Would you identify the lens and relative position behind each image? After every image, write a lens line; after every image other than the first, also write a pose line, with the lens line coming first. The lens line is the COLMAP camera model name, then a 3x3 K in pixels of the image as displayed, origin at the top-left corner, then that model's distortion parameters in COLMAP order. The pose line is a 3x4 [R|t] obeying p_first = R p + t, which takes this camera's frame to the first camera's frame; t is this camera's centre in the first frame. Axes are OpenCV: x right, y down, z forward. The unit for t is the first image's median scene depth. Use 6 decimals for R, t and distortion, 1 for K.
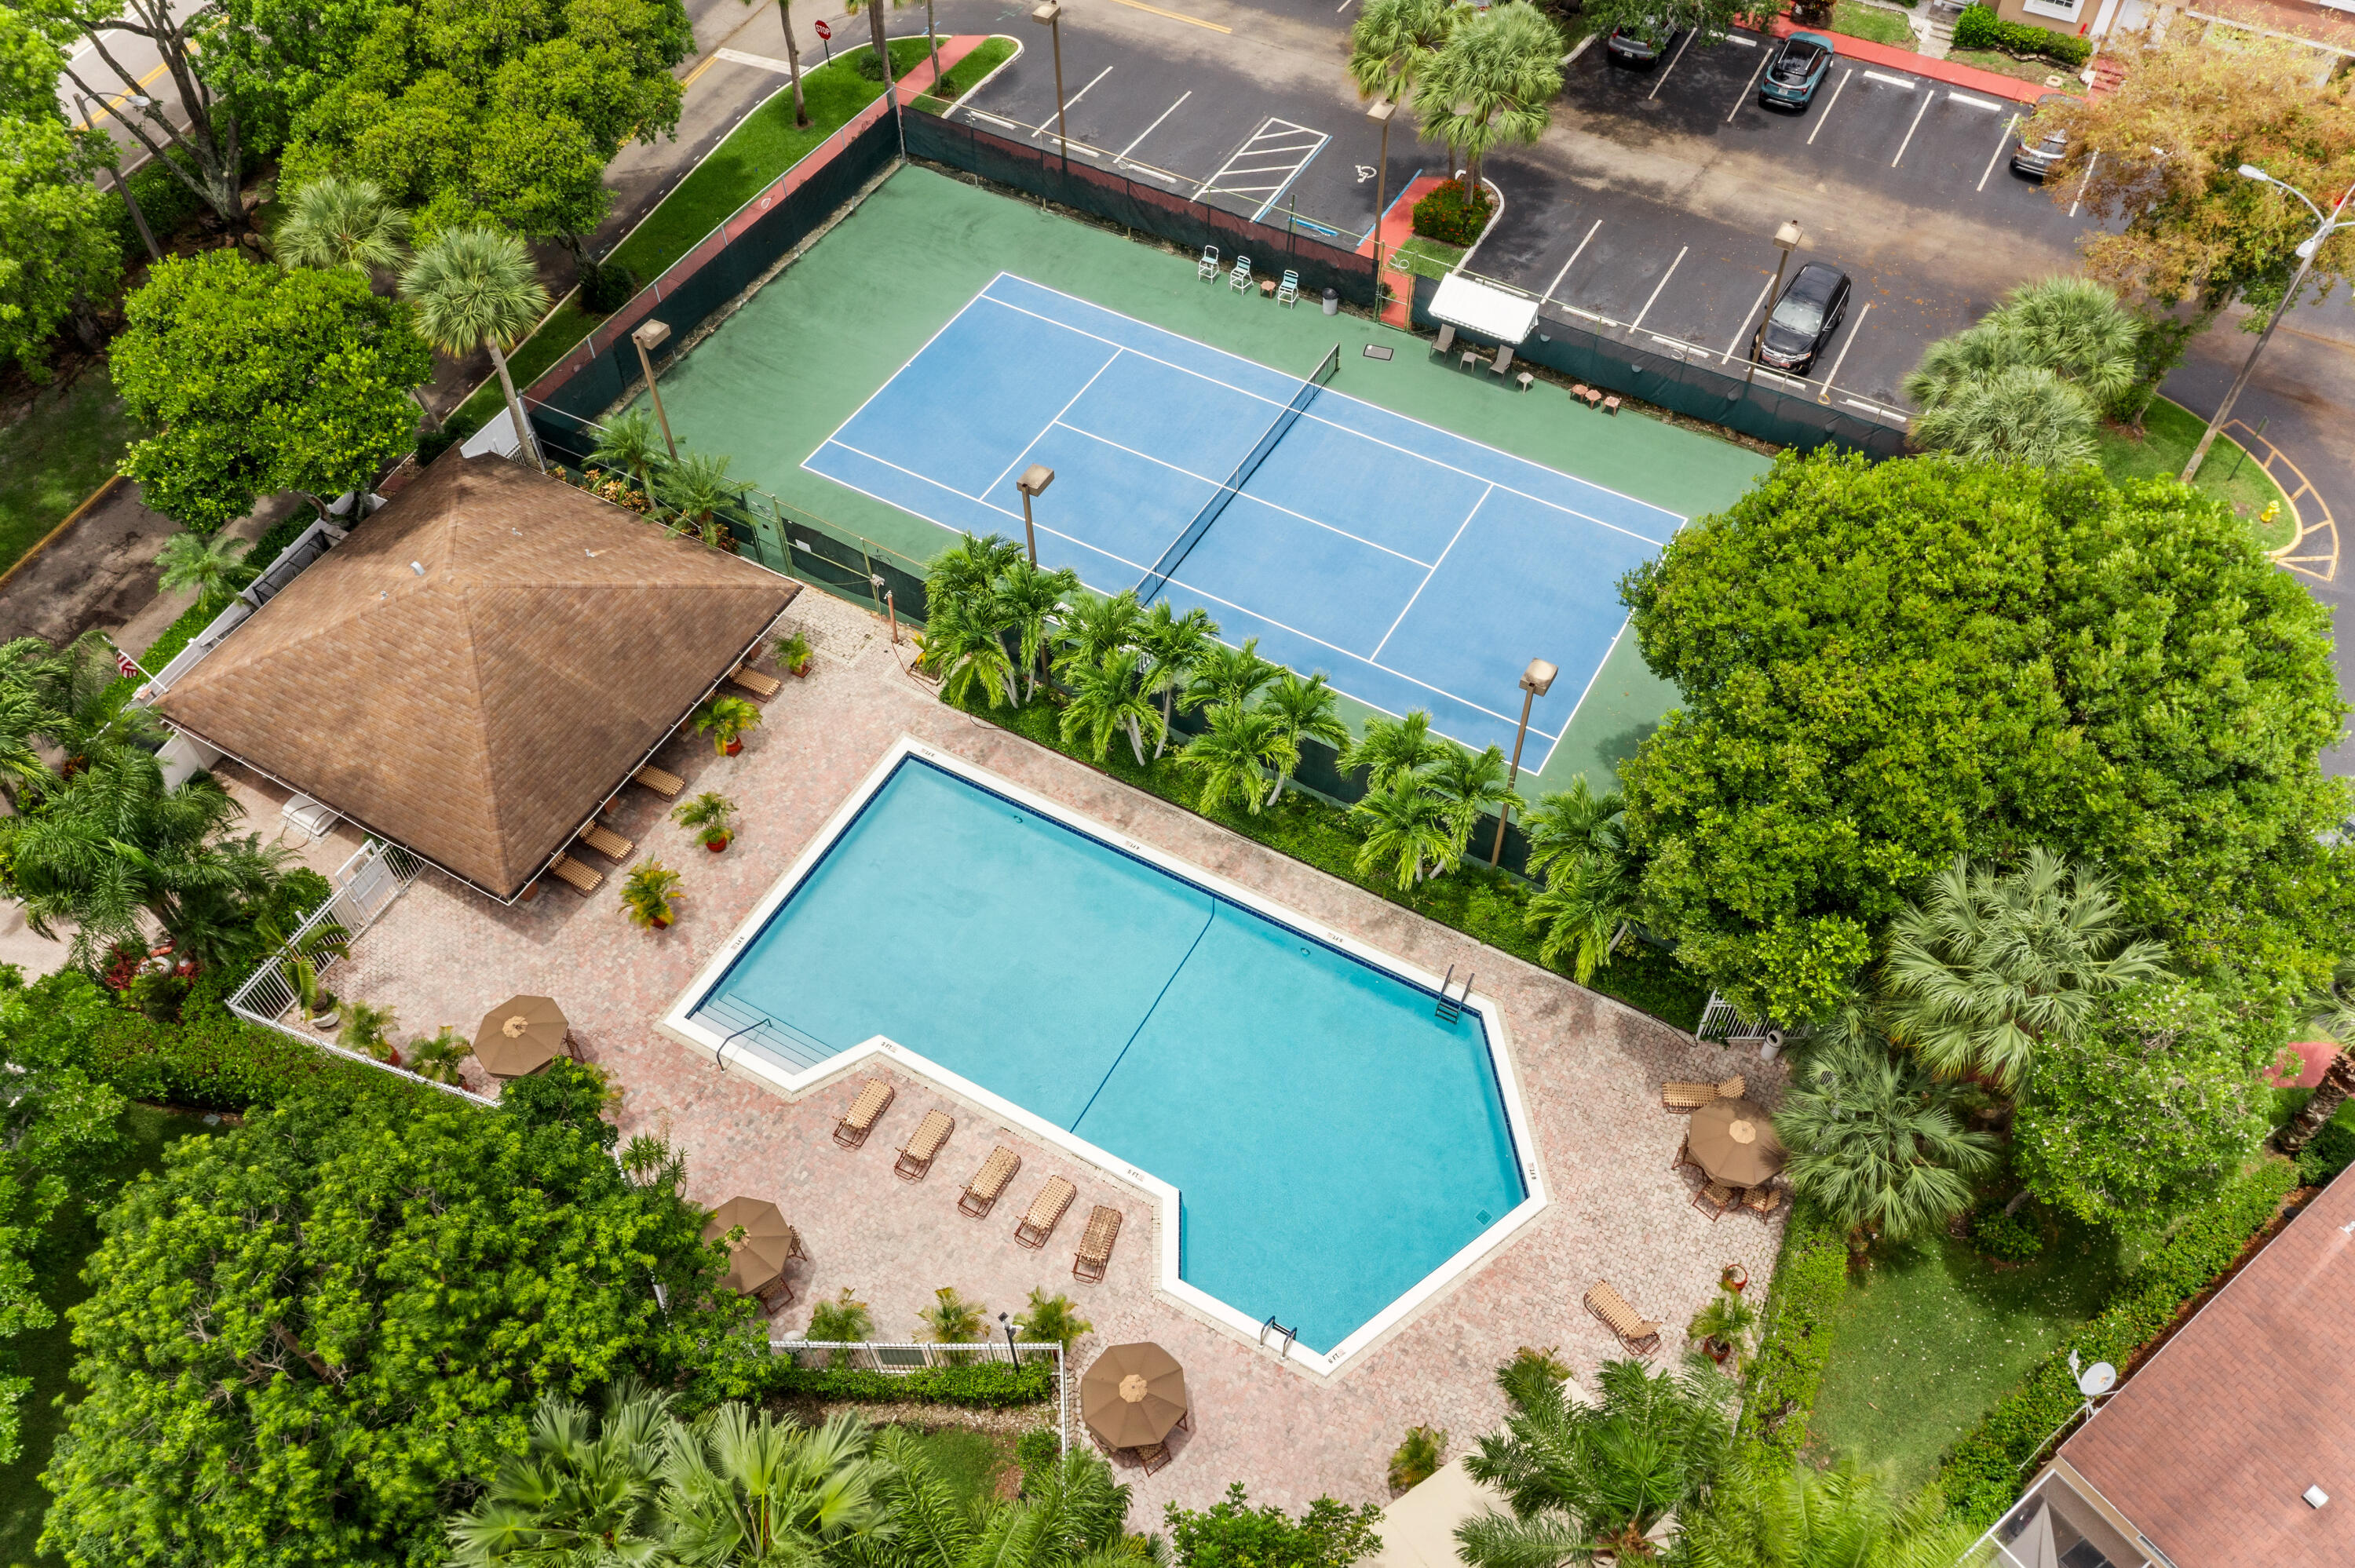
lens RADIAL K [[1855.0, 0, 1174.3], [0, 1855.0, 779.9], [0, 0, 1]] dist [-0.013734, 0.007389]
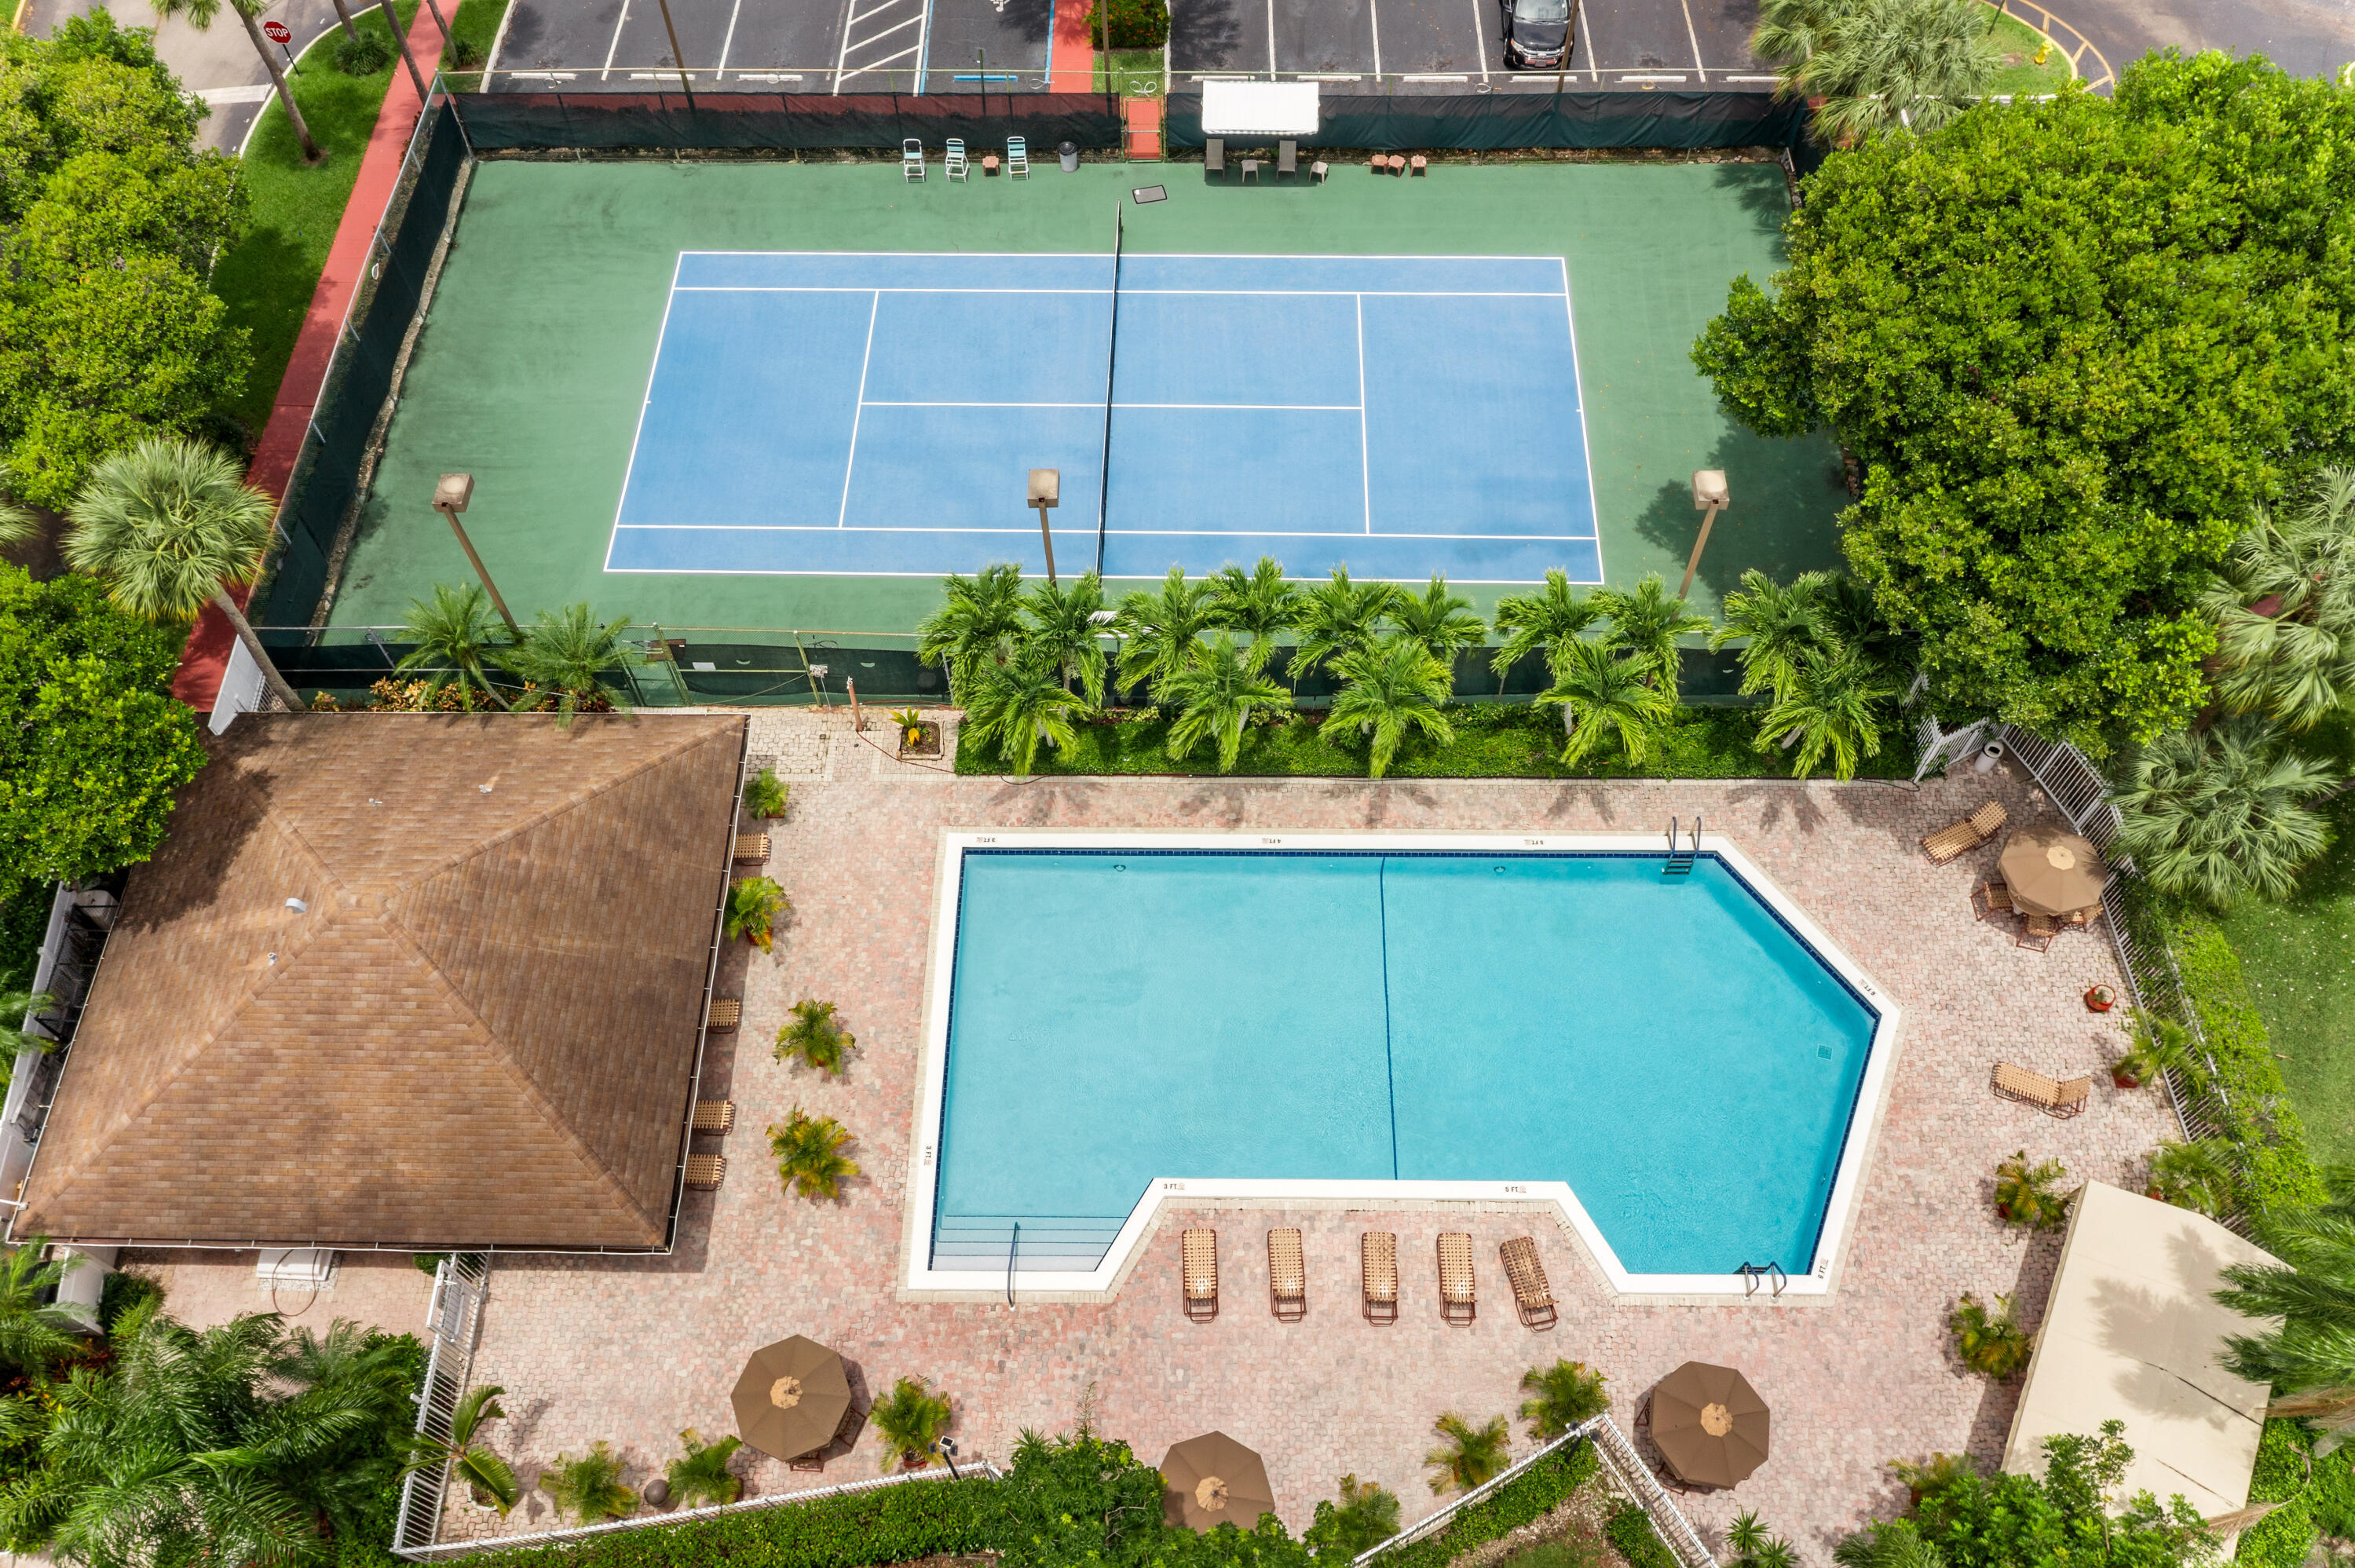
lens RADIAL K [[1855.2, 0, 1174.3], [0, 1855.2, 779.9], [0, 0, 1]] dist [-0.013734, 0.007389]
pose [[0.877134, -0.410221, 0.249709, -0.226204], [0.380020, 0.910792, 0.161378, -0.124831], [-0.293634, -0.046656, 0.954779, 0.162835]]
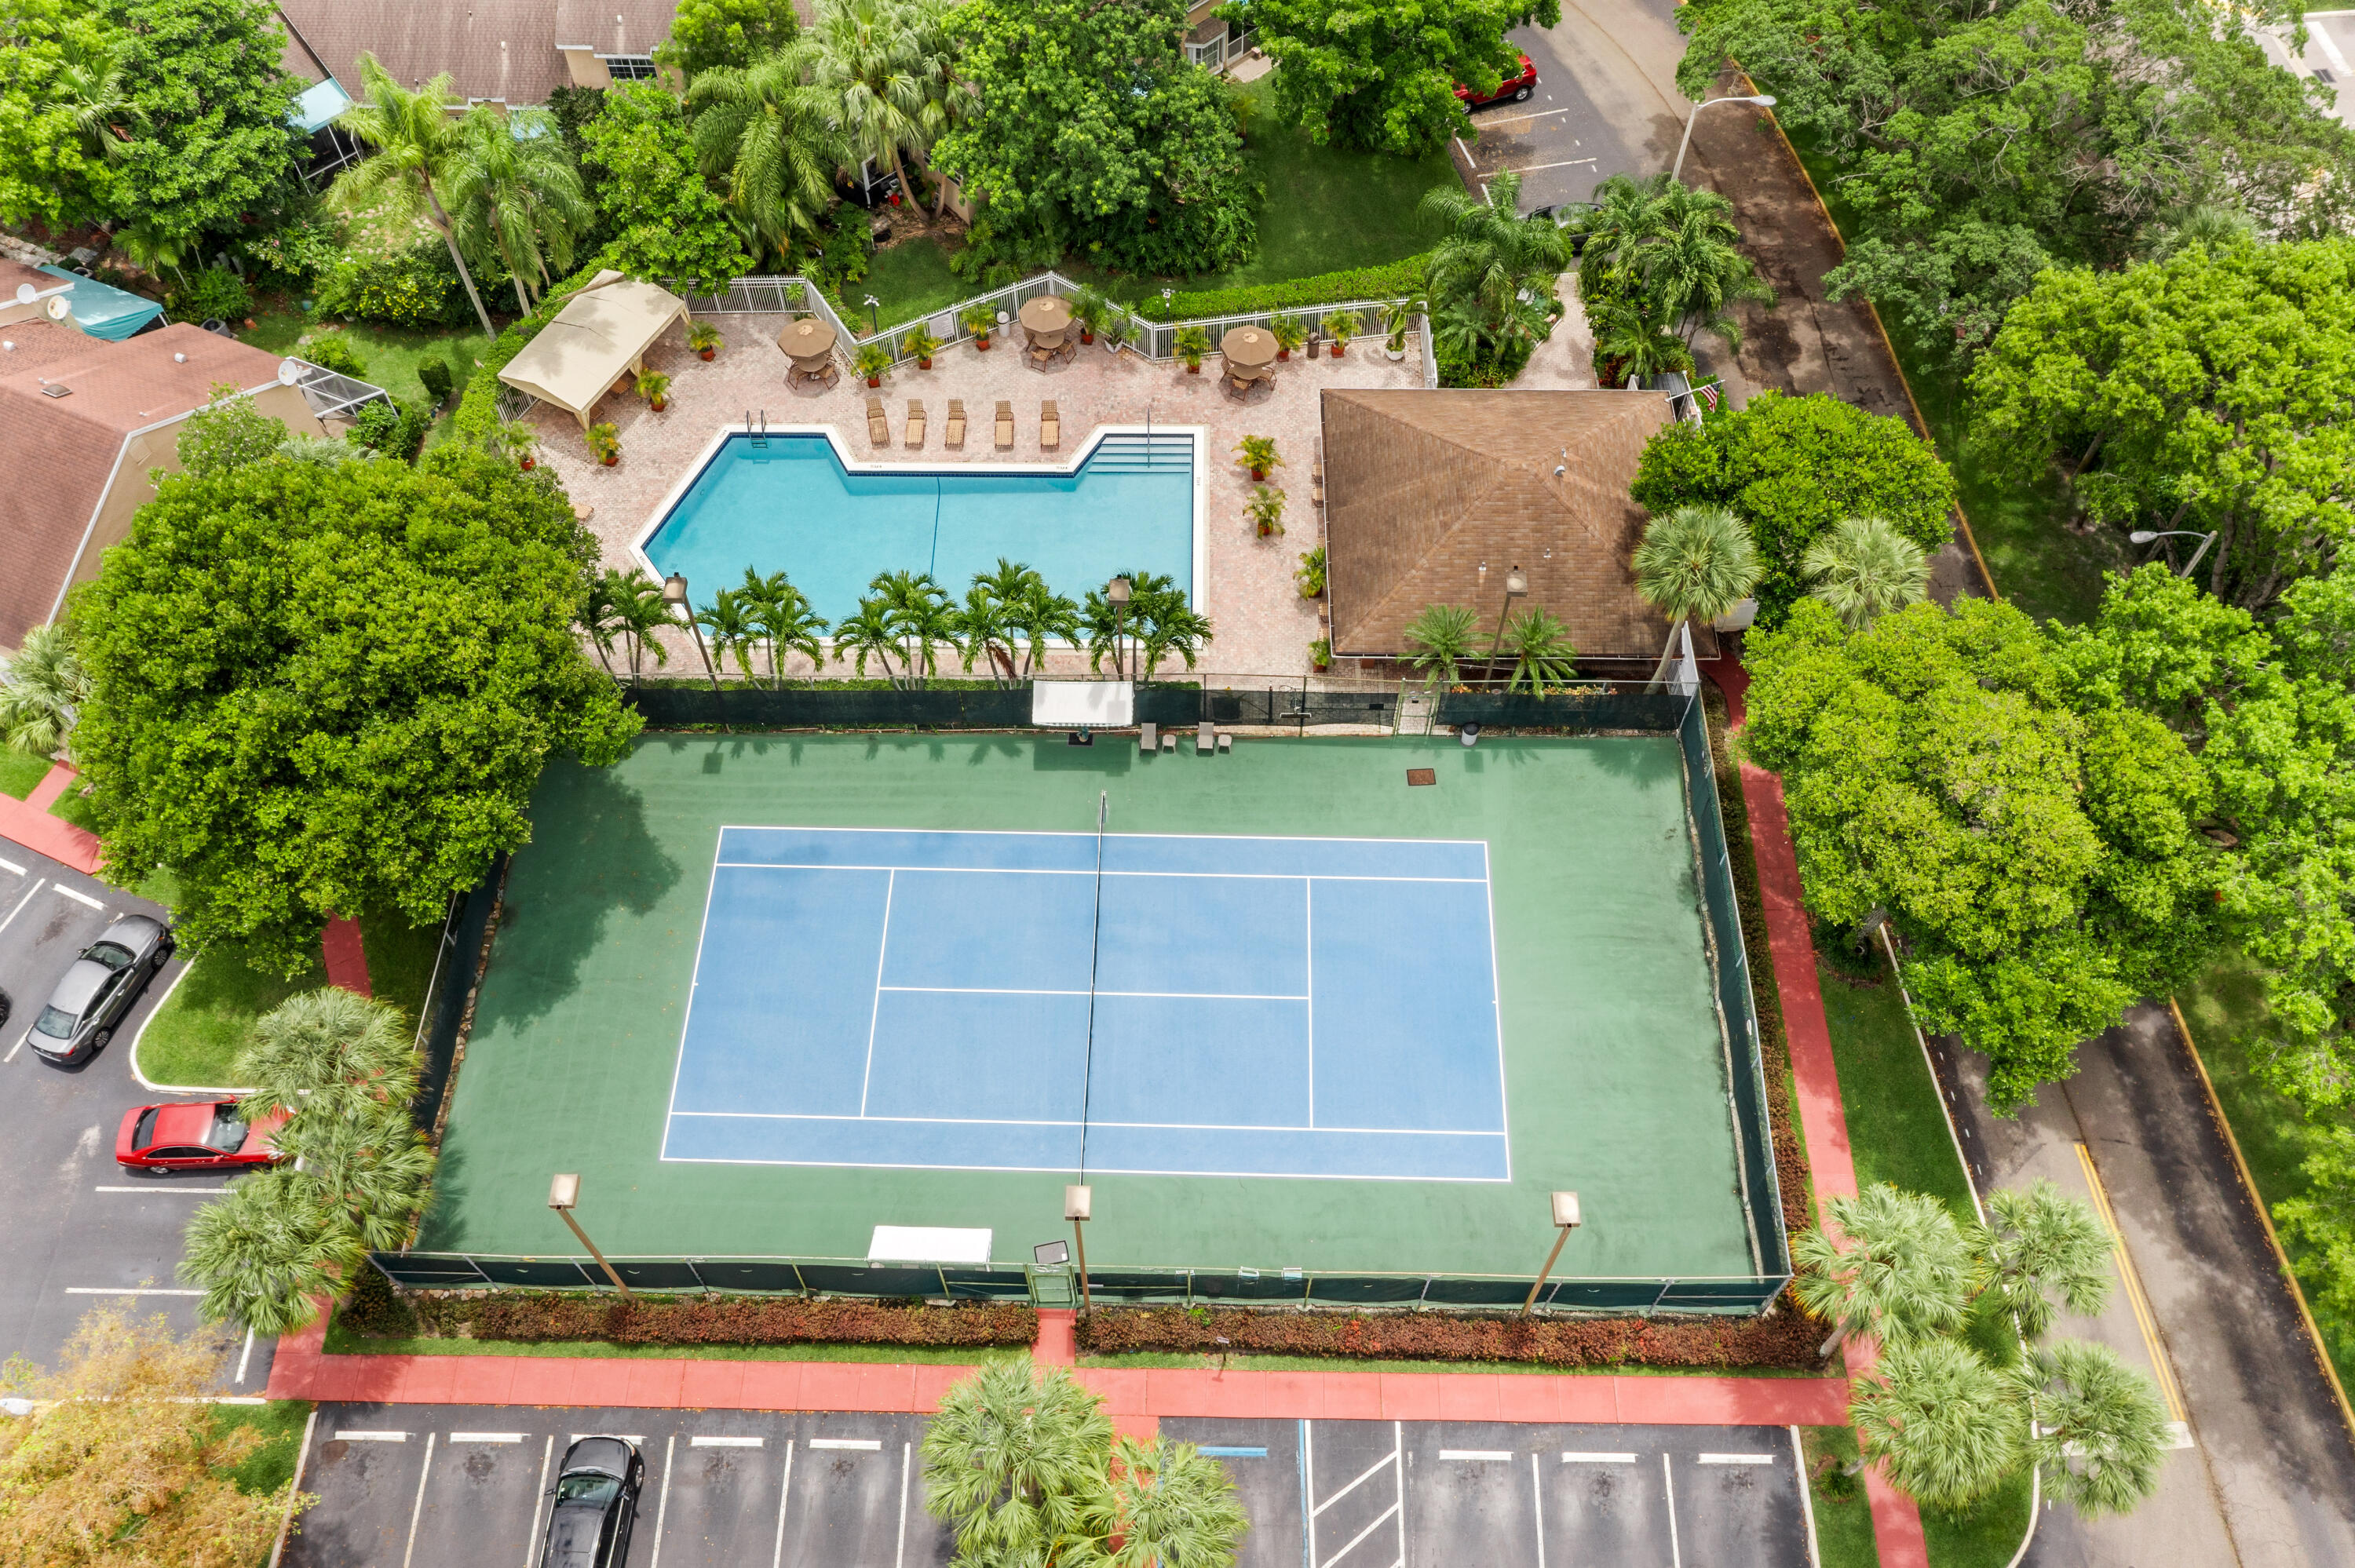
lens RADIAL K [[1872.3, 0, 1173.2], [0, 1872.3, 787.1], [0, 0, 1]] dist [-0.012533, -0.008518]
pose [[-0.877772, 0.409241, -0.249075, 0.202143], [-0.368053, -0.243231, 0.897427, -1.052841], [0.306681, 0.879409, 0.364124, 0.547075]]
